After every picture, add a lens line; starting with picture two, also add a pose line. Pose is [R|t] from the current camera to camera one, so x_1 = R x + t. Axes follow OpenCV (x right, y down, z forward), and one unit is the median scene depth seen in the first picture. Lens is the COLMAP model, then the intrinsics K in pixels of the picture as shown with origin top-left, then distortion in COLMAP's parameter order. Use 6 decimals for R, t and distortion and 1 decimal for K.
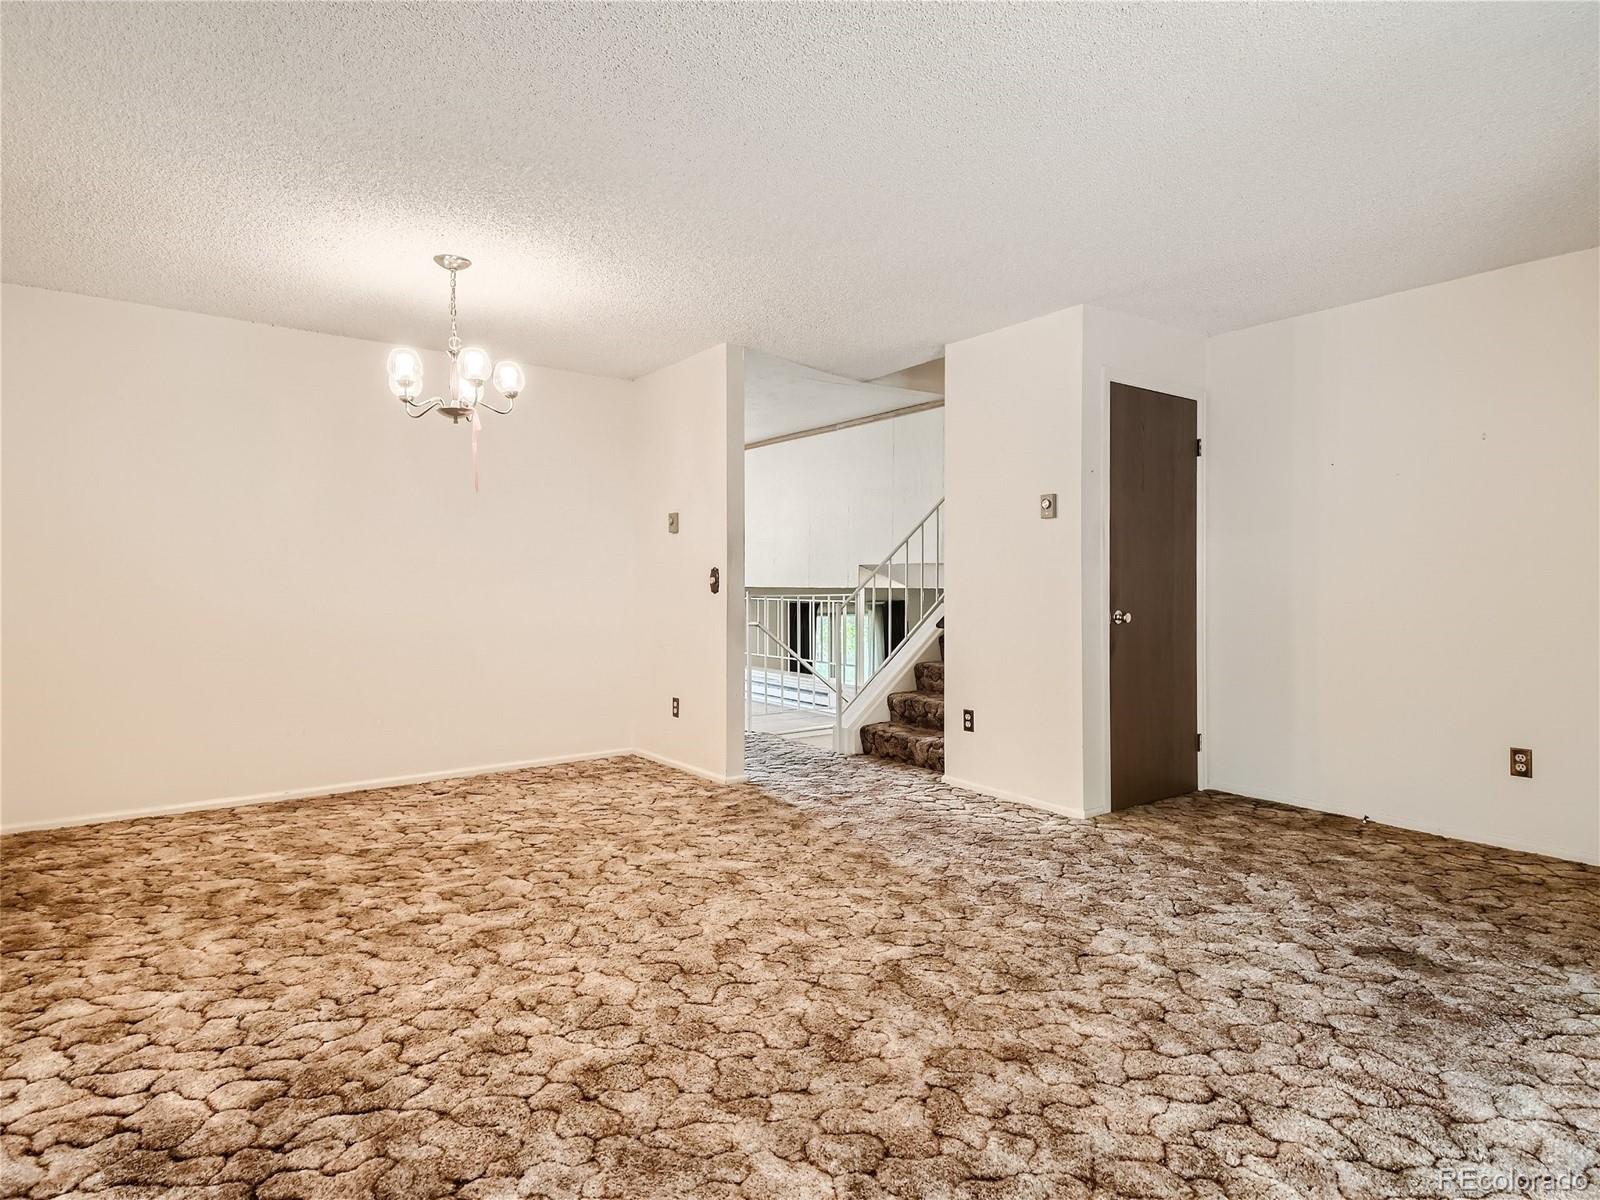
lens RADIAL K [[879.8, 0, 807.3], [0, 879.8, 601.8], [0, 0, 1]] dist [0.063147, -0.041887]
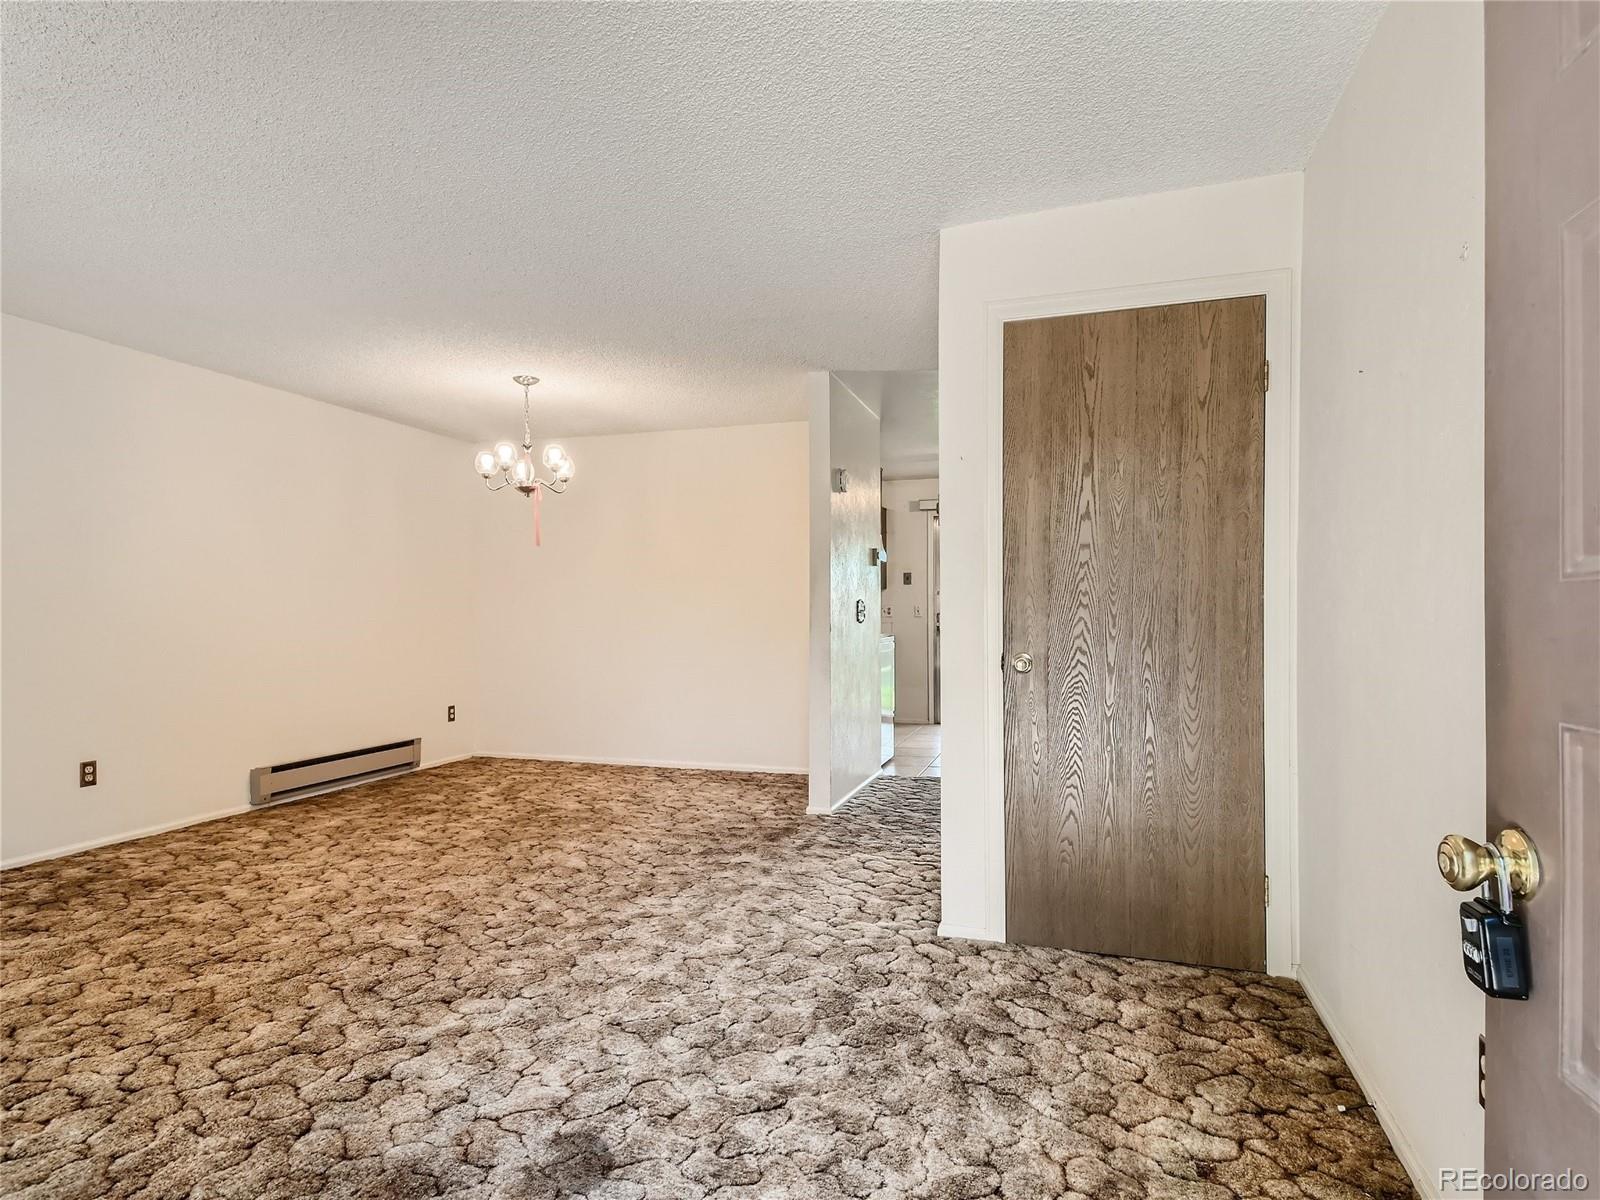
lens RADIAL K [[879.8, 0, 807.3], [0, 879.8, 601.8], [0, 0, 1]] dist [0.063147, -0.041887]
pose [[0.580711, -0.011656, -0.814027, 1.216238], [-0.015061, 0.999573, -0.025057, -0.015057], [0.813971, 0.026810, 0.580287, 0.683797]]
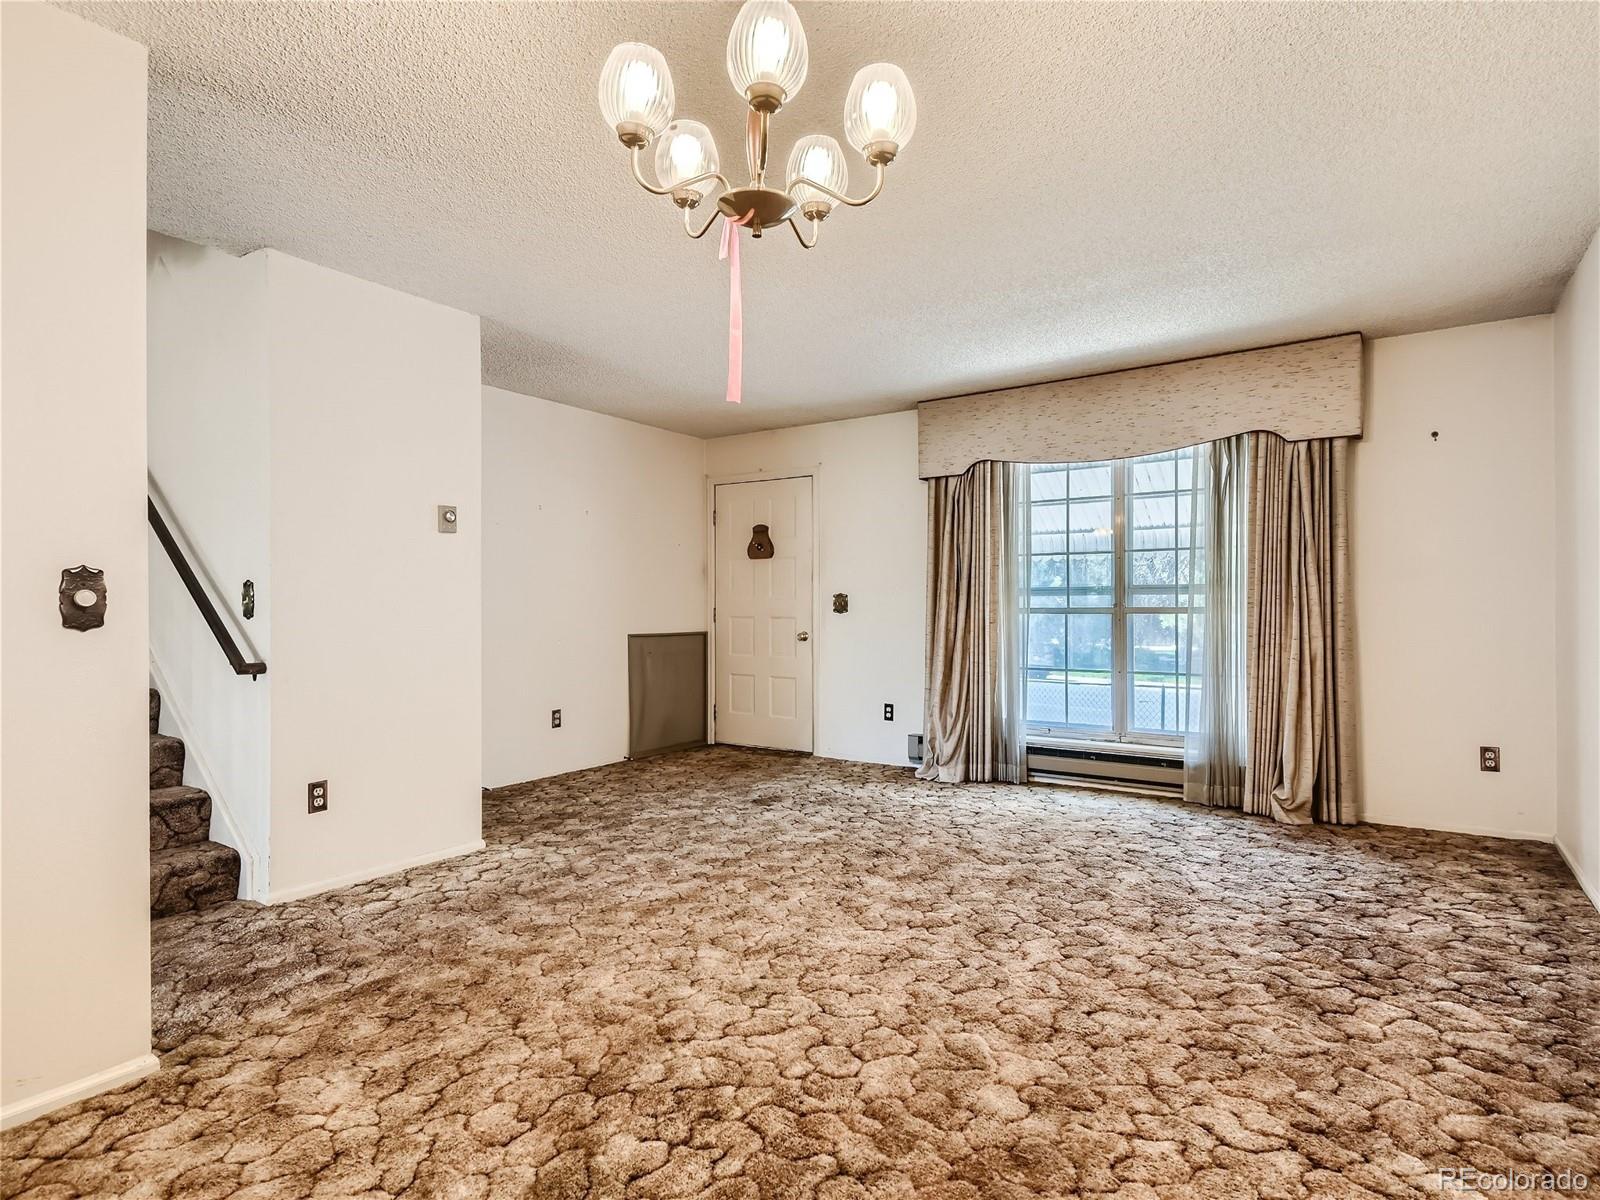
lens RADIAL K [[860.9, 0, 803.2], [0, 860.9, 613.5], [0, 0, 1]] dist [0.066231, -0.041820]
pose [[-0.324195, -0.009622, 0.945941, -1.005480], [0.023625, 0.999554, 0.018264, -0.029409], [-0.945695, 0.028269, -0.323823, 1.389619]]
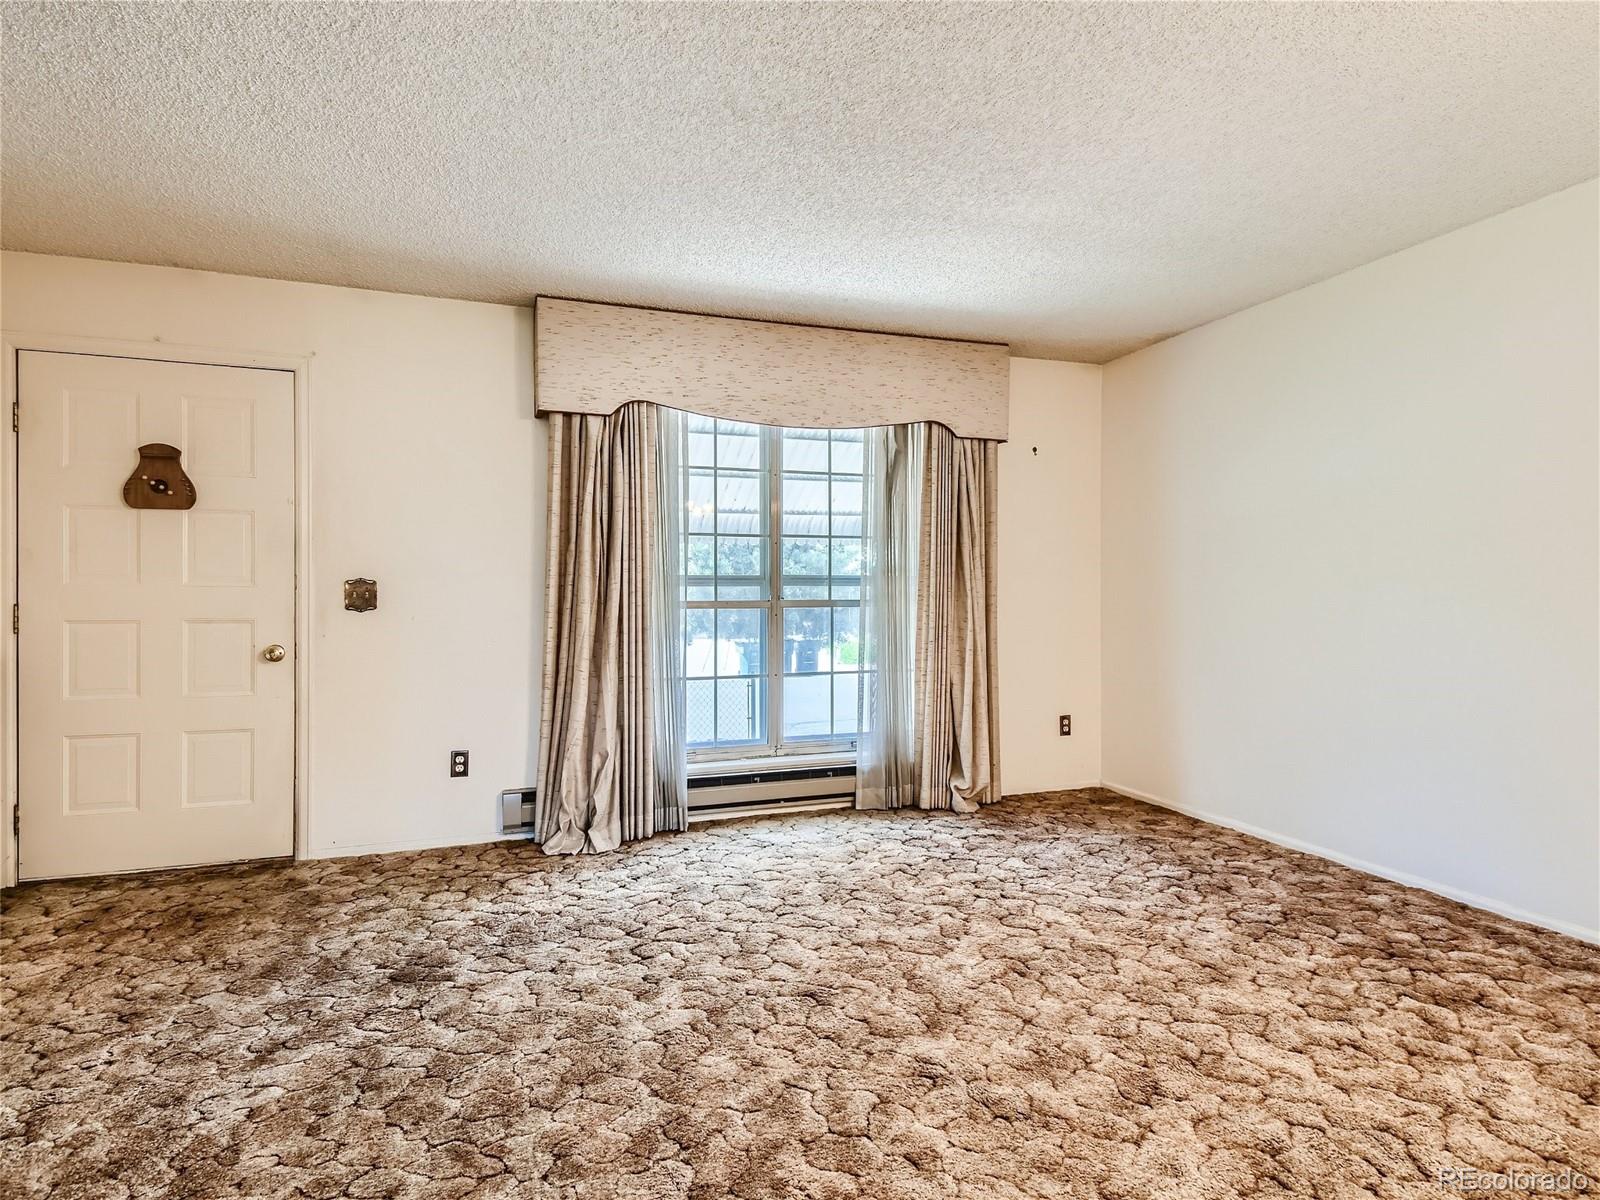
lens RADIAL K [[860.9, 0, 803.2], [0, 860.9, 613.5], [0, 0, 1]] dist [0.066231, -0.041820]
pose [[-0.951888, -0.006275, 0.306382, -0.038395], [0.007434, 0.999023, 0.043558, -0.038080], [-0.306357, 0.043740, -0.950911, 1.641441]]
